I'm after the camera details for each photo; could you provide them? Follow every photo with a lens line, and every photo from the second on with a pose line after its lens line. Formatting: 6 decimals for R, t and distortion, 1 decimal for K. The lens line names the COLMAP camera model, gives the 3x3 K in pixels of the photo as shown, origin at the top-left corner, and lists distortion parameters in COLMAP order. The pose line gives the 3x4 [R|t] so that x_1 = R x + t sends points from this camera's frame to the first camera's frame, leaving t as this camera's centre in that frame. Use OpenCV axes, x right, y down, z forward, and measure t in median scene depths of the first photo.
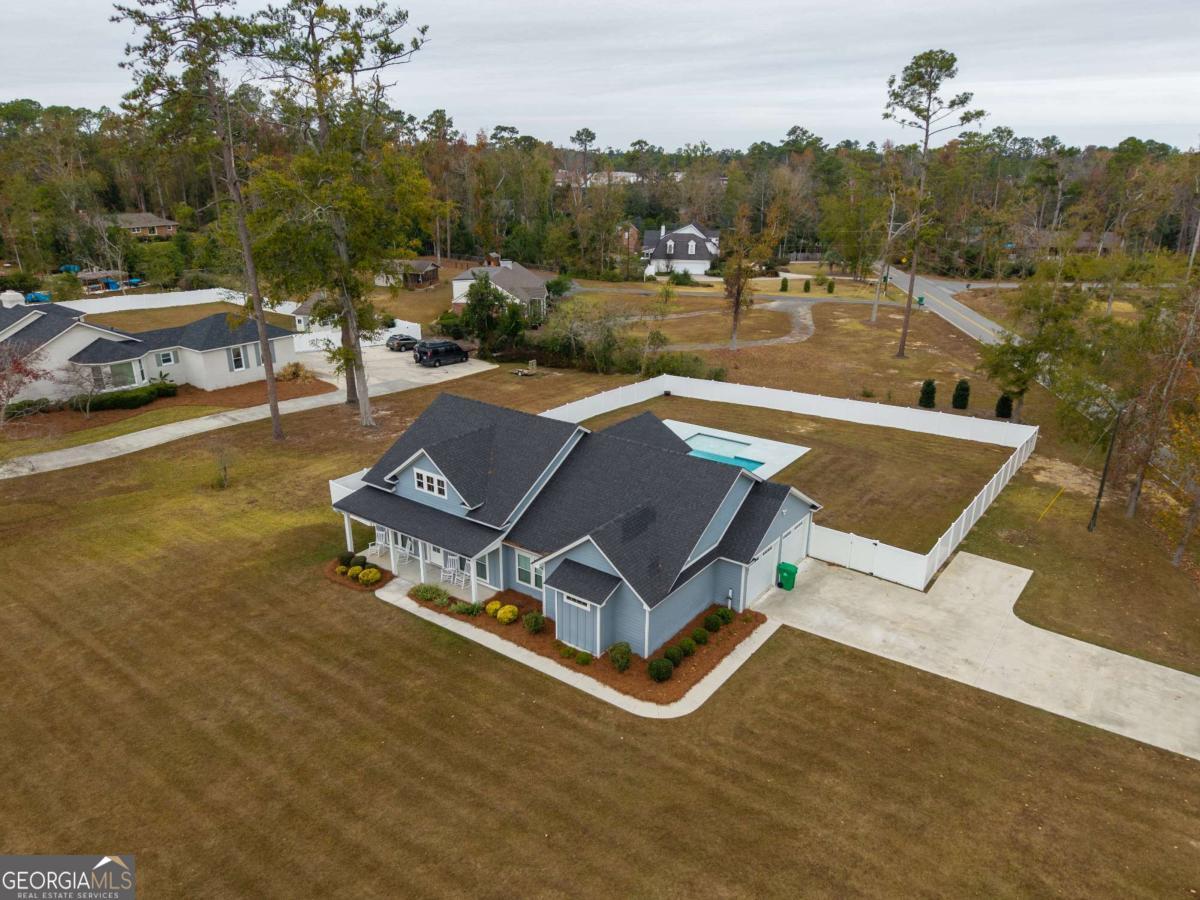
lens RADIAL K [[833.5, 0, 608.6], [0, 833.5, 451.1], [0, 0, 1]] dist [0.054488, -0.065076]
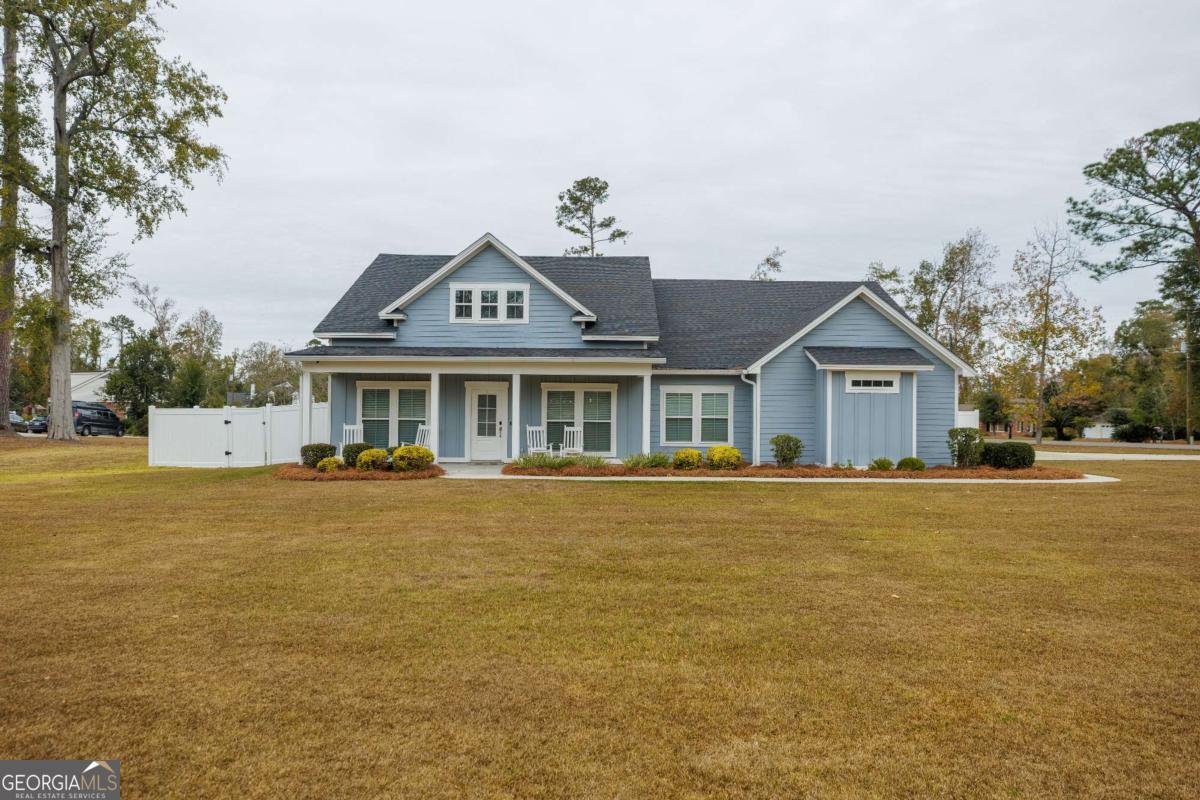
lens RADIAL K [[730.7, 0, 600.4], [0, 730.7, 384.8], [0, 0, 1]] dist [0.019436, -0.000156]
pose [[0.812275, 0.018904, 0.582968, -0.444314], [0.190982, 0.935759, -0.296448, 0.257002], [-0.551121, 0.352134, 0.756483, 0.584632]]
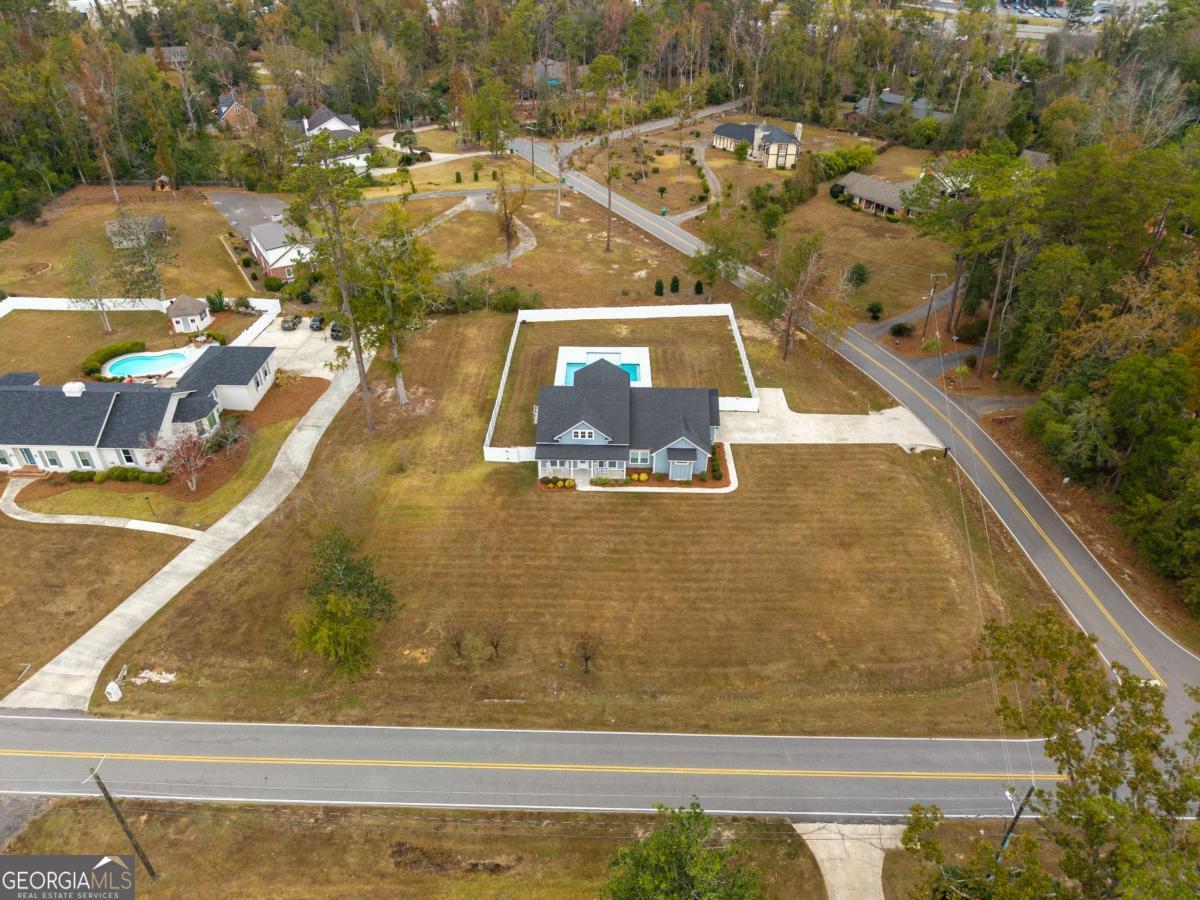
lens RADIAL K [[833.5, 0, 608.6], [0, 833.5, 451.1], [0, 0, 1]] dist [0.054488, -0.065076]
pose [[0.815186, -0.326613, 0.478326, -1.186356], [0.189938, 0.930918, 0.311954, -0.571130], [-0.547171, -0.163448, 0.820907, -0.789769]]
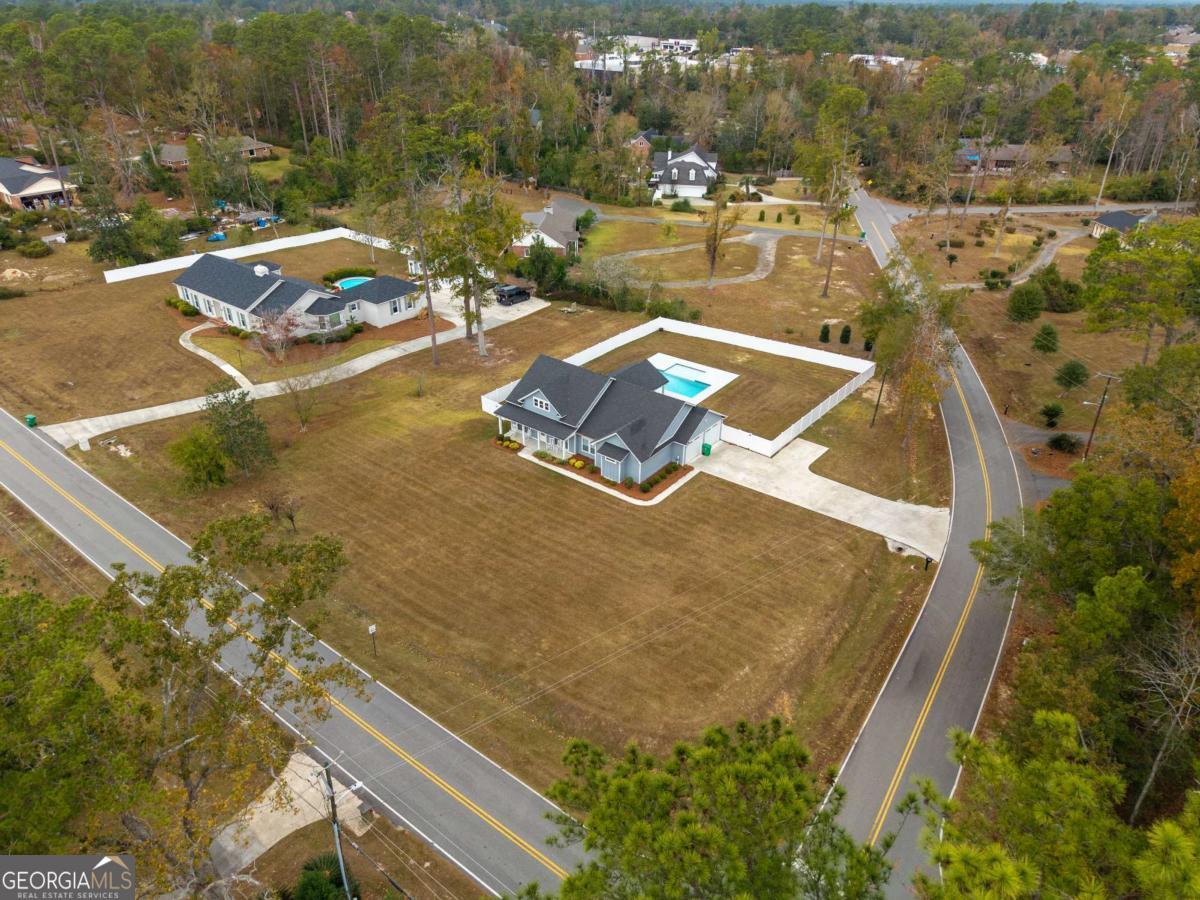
lens RADIAL K [[832.3, 0, 588.0], [0, 832.3, 449.2], [0, 0, 1]] dist [0.050563, -0.068060]
pose [[0.999281, 0.017025, -0.033876, -0.019039], [-0.011031, 0.985412, 0.169826, -0.210354], [0.036273, -0.169330, 0.984892, -1.112375]]
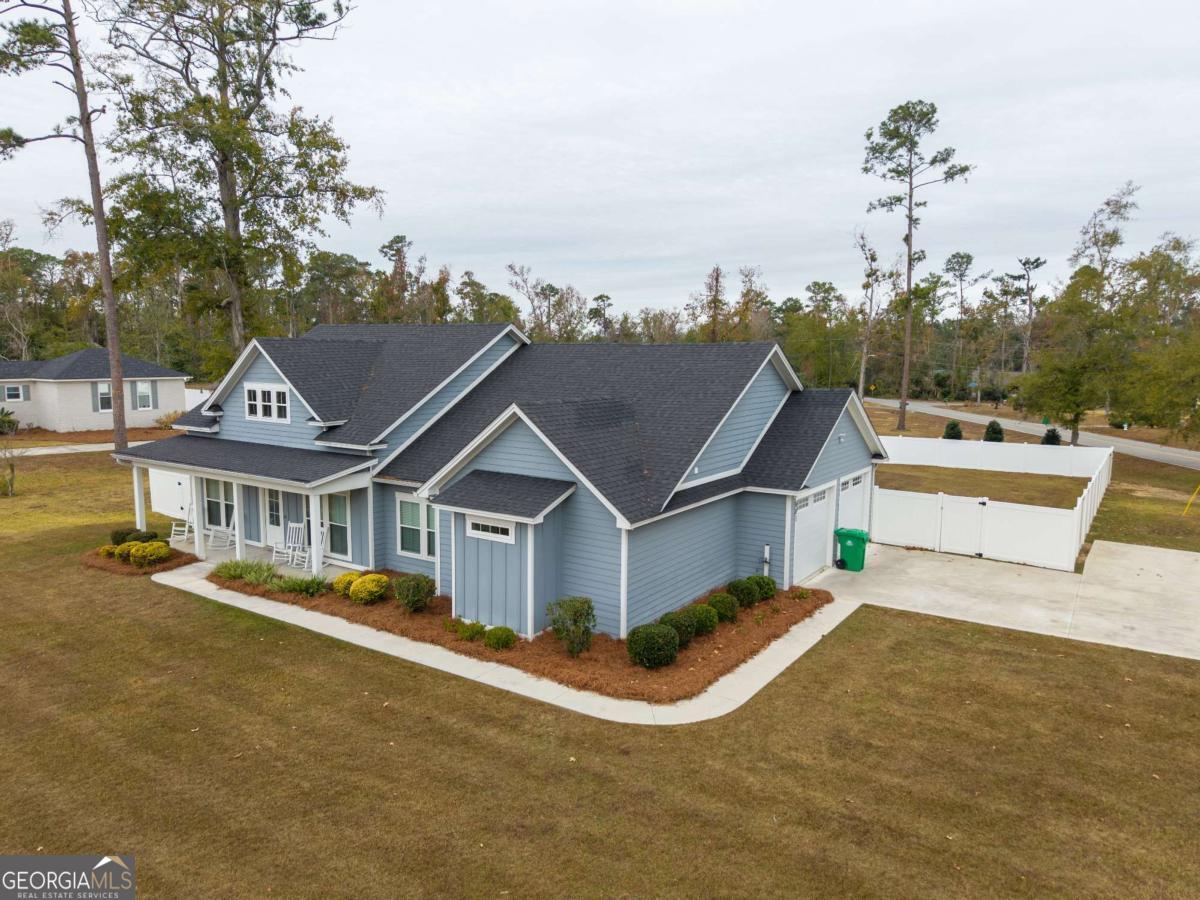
lens RADIAL K [[815.1, 0, 600.0], [0, 815.1, 450.0], [0, 0, 1]] dist [0.006344, 0.001602]
pose [[0.999478, -0.003045, 0.032176, 0.012612], [0.009996, 0.975863, -0.218153, 0.204792], [-0.030735, 0.218360, 0.975384, 0.410066]]
